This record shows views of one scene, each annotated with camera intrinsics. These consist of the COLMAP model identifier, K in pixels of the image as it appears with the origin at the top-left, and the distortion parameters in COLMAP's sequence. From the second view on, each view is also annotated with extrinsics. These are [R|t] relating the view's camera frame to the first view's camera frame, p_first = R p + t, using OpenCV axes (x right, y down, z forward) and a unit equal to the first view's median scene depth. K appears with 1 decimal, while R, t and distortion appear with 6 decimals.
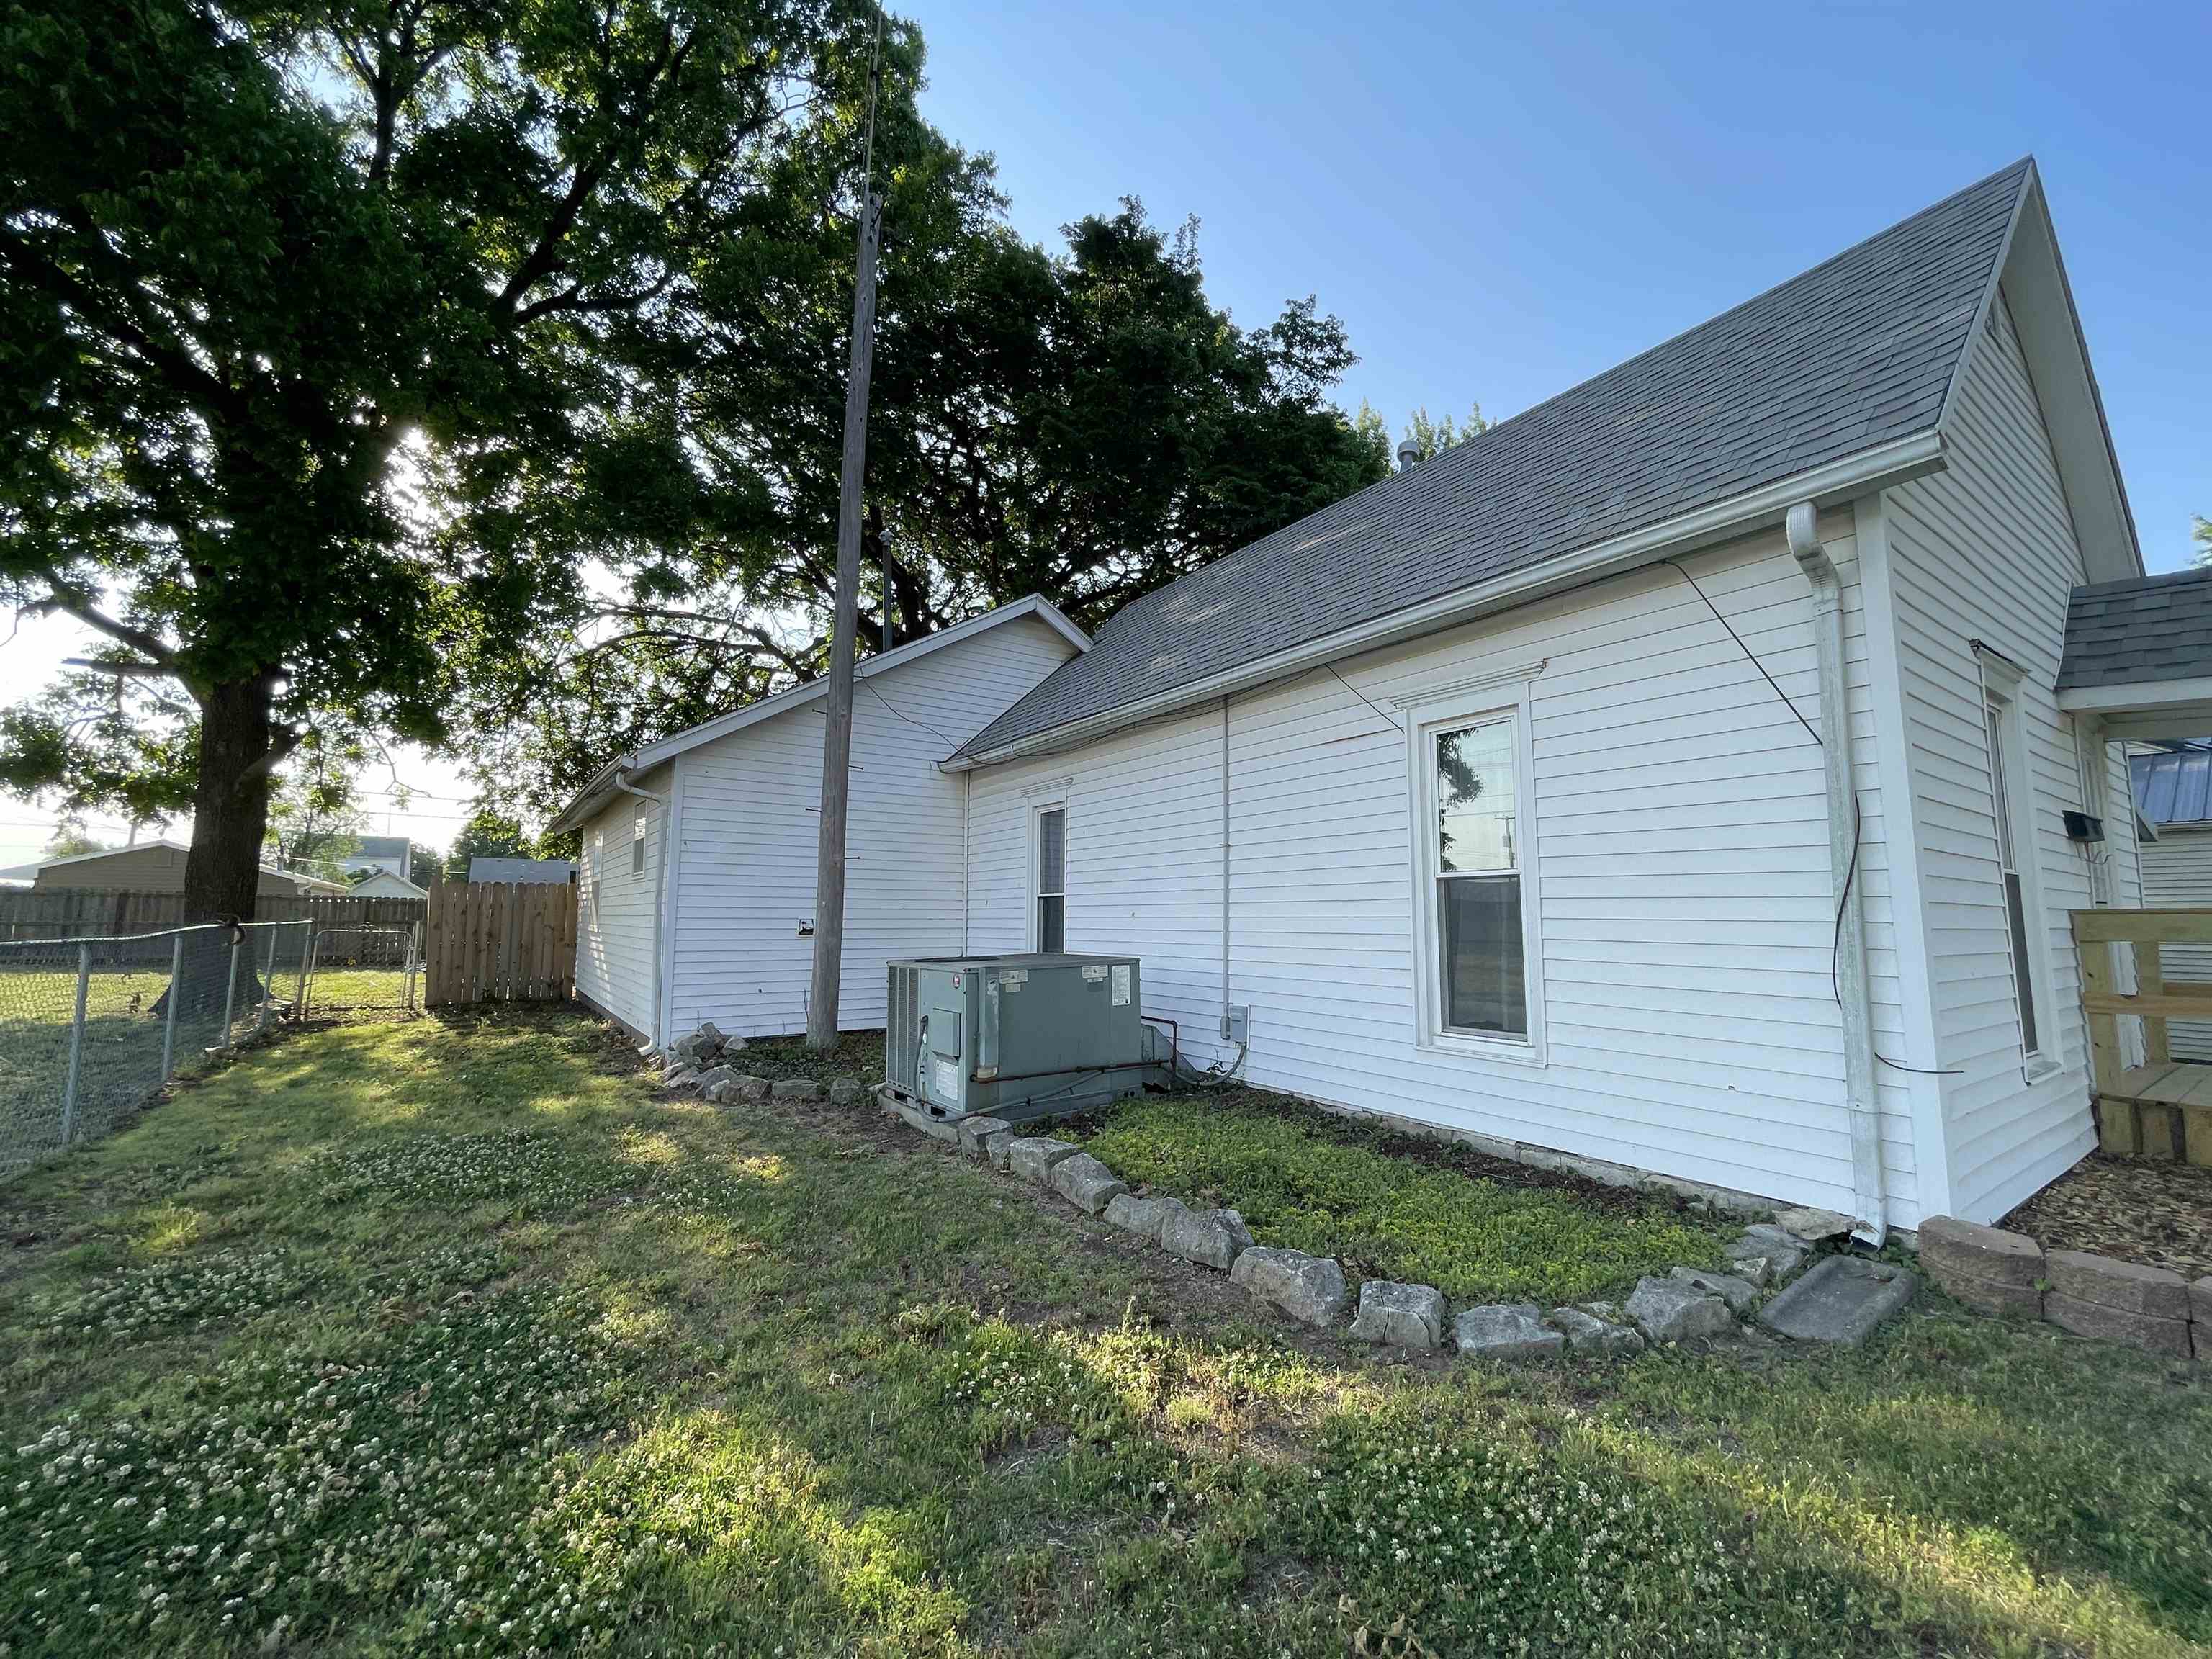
lens RADIAL K [[894.3, 0, 1103.5], [0, 894.3, 813.1], [0, 0, 1]] dist [-0.002159, -0.001576]
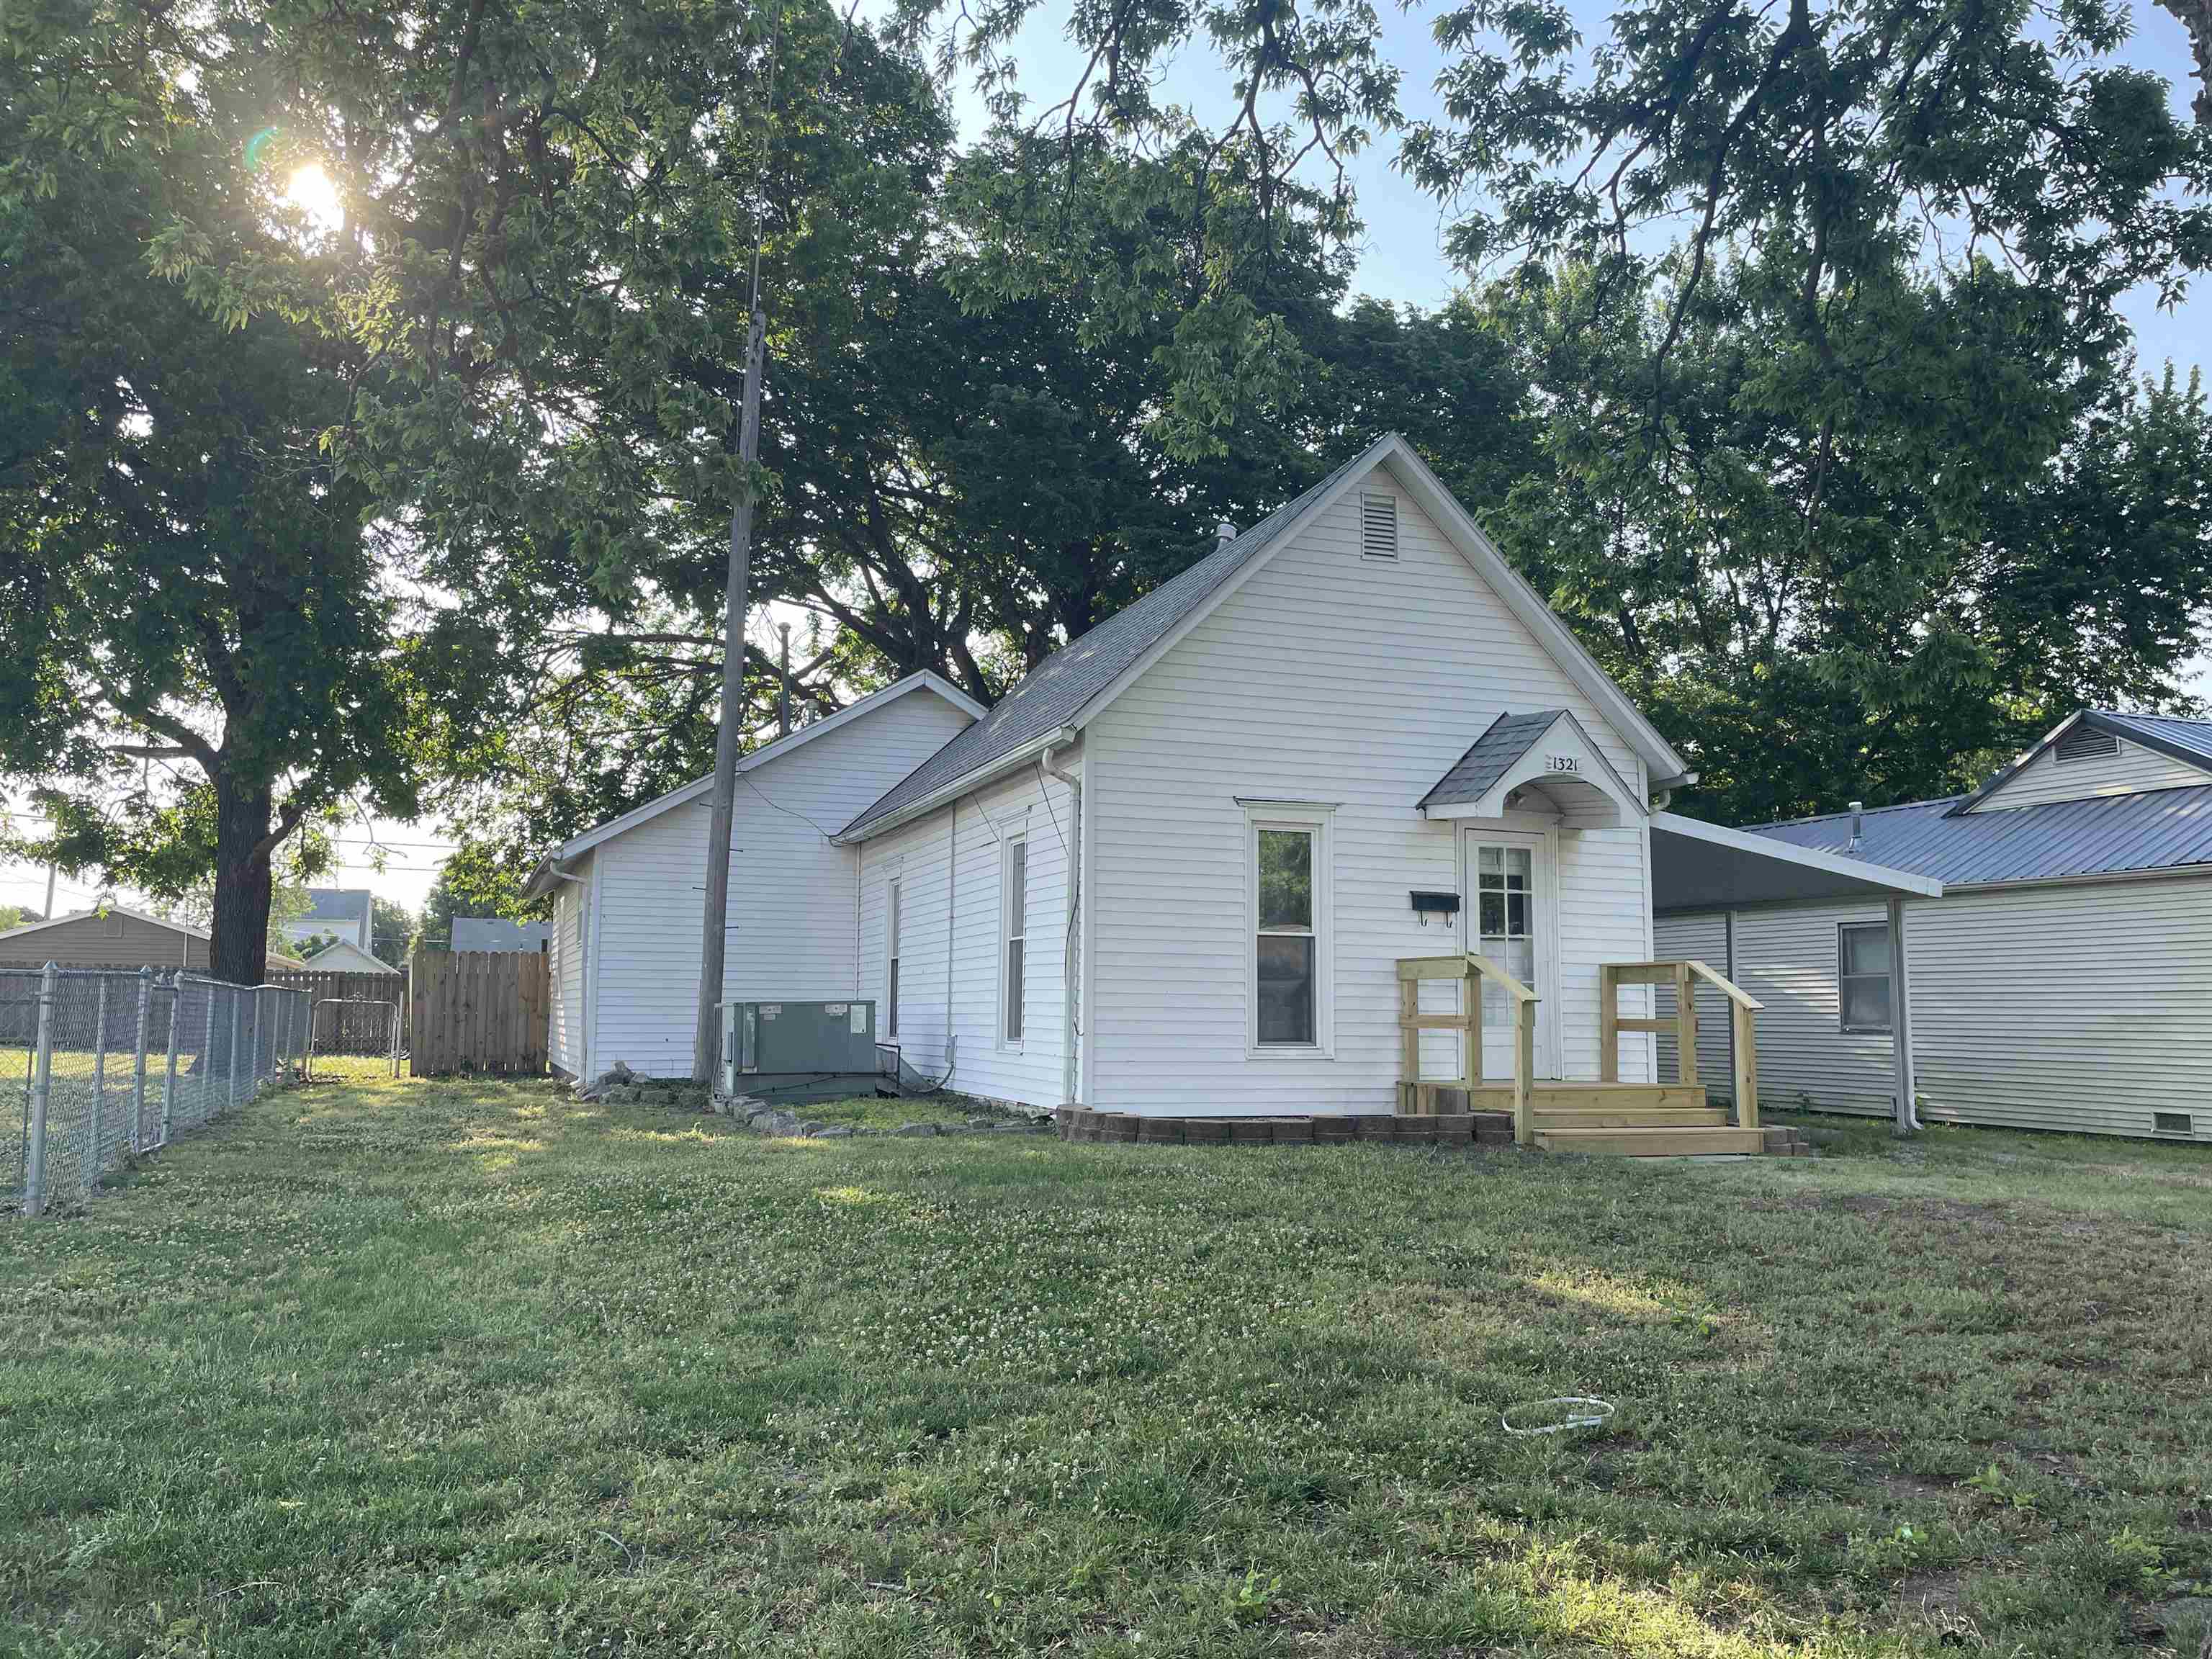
lens RADIAL K [[1612.2, 0, 1115.8], [0, 1612.2, 835.5], [0, 0, 1]] dist [-0.003619, -0.000066]
pose [[0.974733, -0.024299, -0.222049, 0.401908], [0.025997, 0.999651, 0.004726, -0.040150], [0.221857, -0.010379, 0.975024, -0.564604]]
